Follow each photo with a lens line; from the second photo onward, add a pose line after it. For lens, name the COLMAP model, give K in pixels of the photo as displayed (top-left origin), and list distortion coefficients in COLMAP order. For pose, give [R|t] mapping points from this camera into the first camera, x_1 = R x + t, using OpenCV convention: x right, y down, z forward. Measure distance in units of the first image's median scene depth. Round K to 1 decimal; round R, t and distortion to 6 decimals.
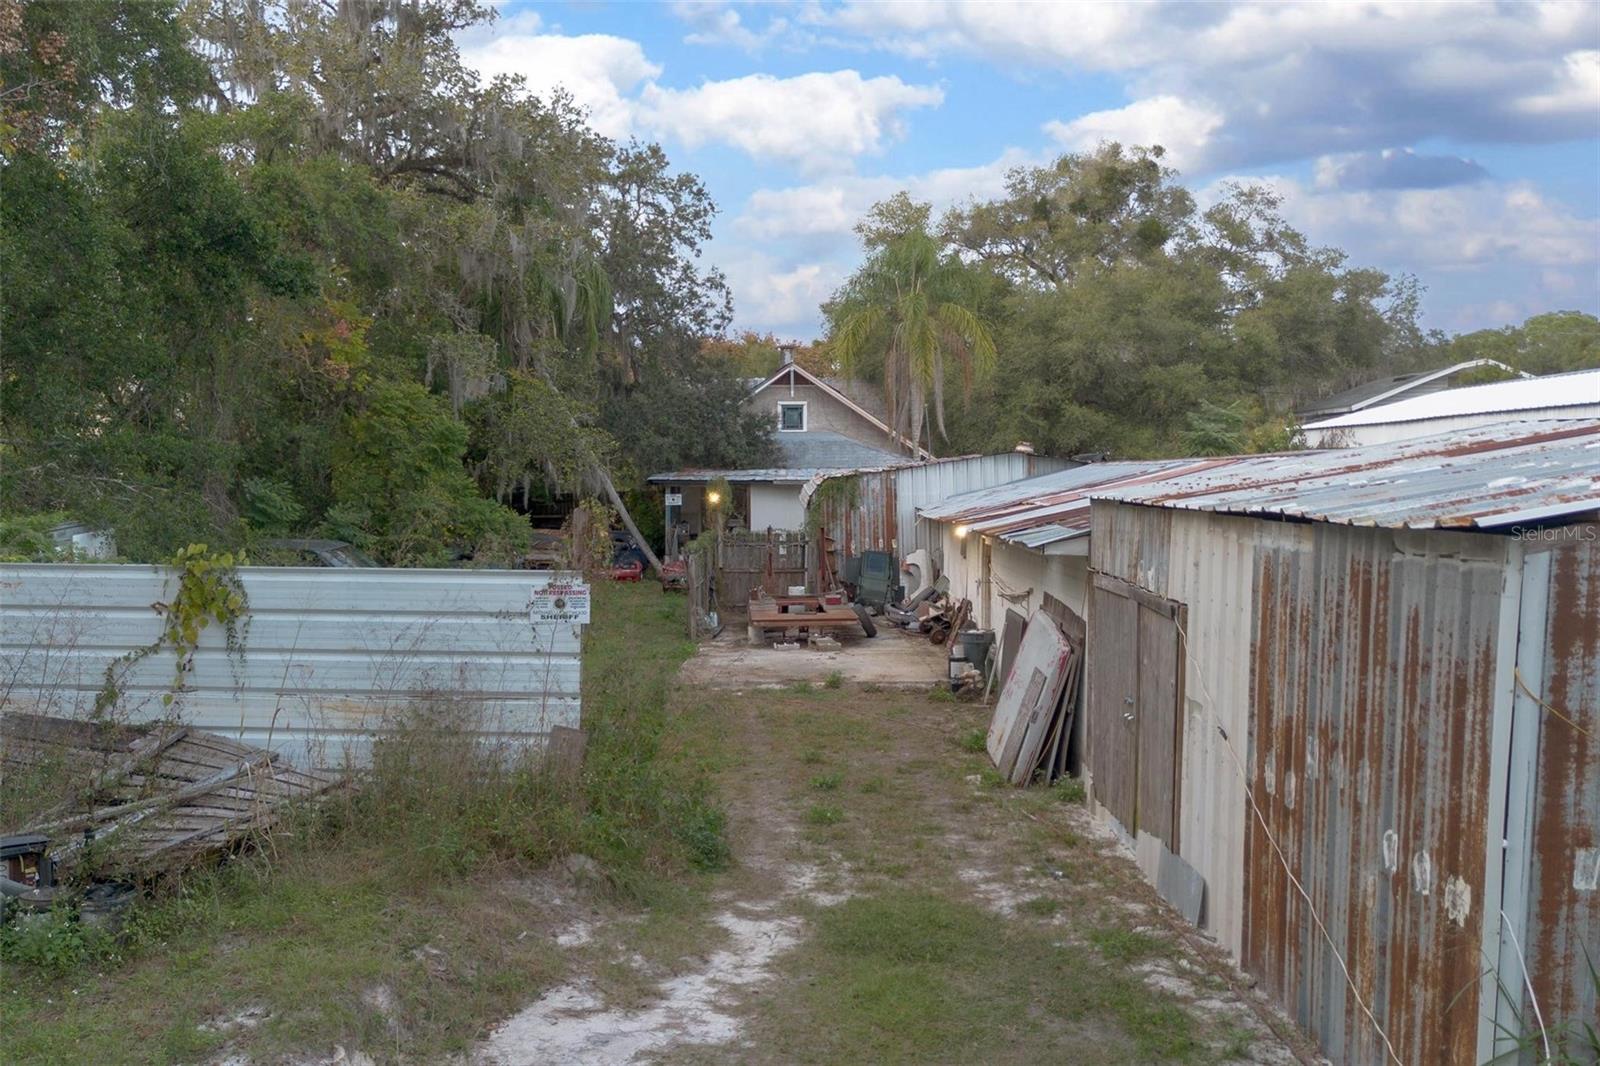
lens RADIAL K [[1345.4, 0, 798.1], [0, 1345.4, 525.3], [0, 0, 1]] dist [0.087334, -0.129856]
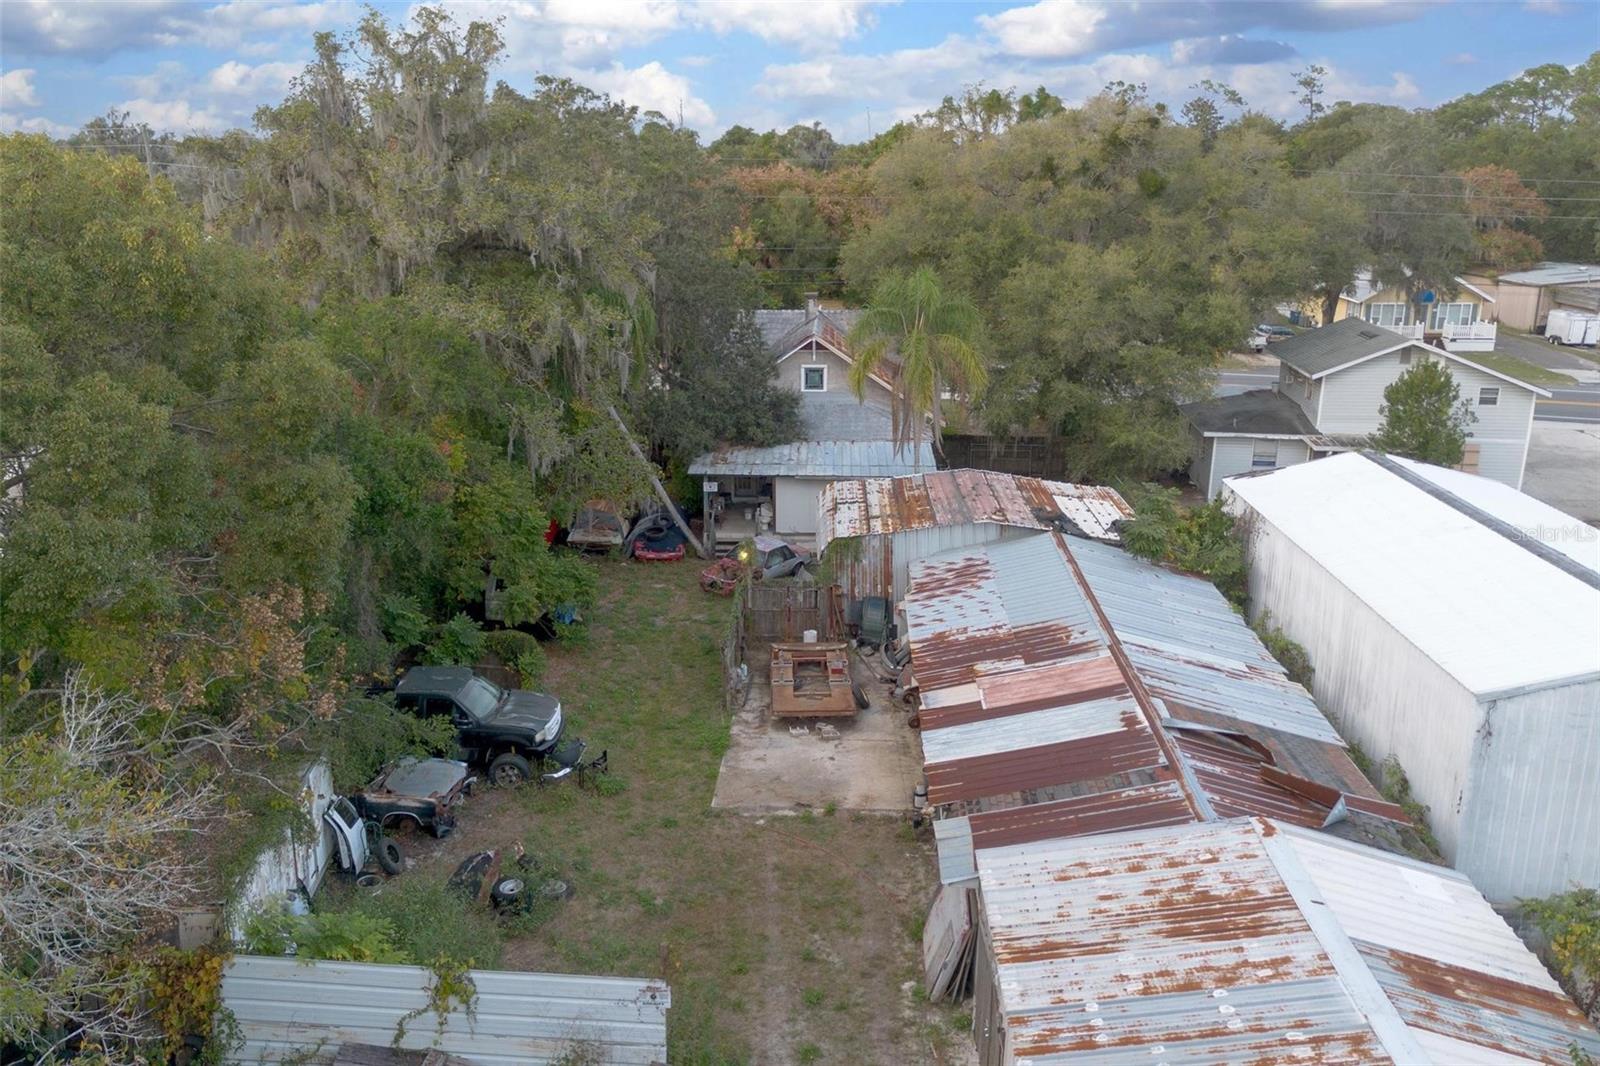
lens RADIAL K [[1345.4, 0, 798.1], [0, 1345.4, 525.3], [0, 0, 1]] dist [0.087334, -0.129856]
pose [[0.999668, 0.010786, -0.023392, 0.034511], [-0.005335, 0.975112, 0.221650, -0.714551], [0.025201, -0.221451, 0.974846, -0.440852]]
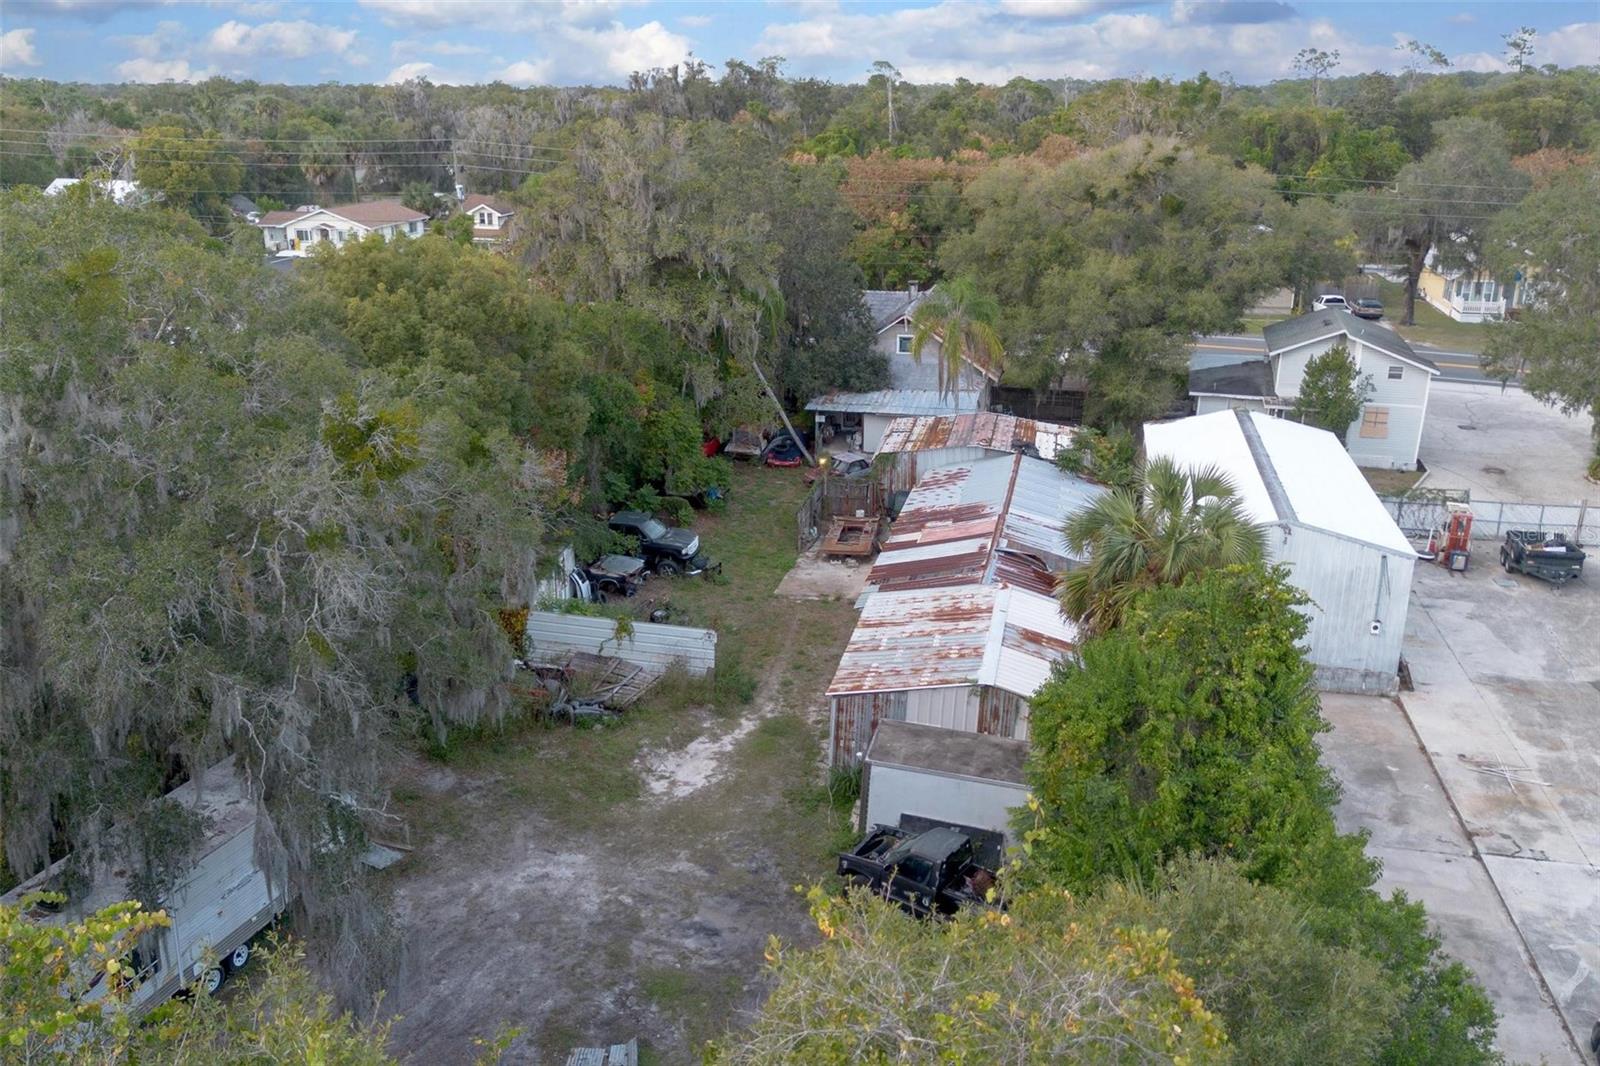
lens RADIAL K [[1345.4, 0, 798.1], [0, 1345.4, 525.3], [0, 0, 1]] dist [0.087334, -0.129856]
pose [[0.980806, 0.061344, -0.185083, 0.608723], [-0.010036, 0.963846, 0.266271, -1.011901], [0.194726, -0.259302, 0.945962, -2.003057]]
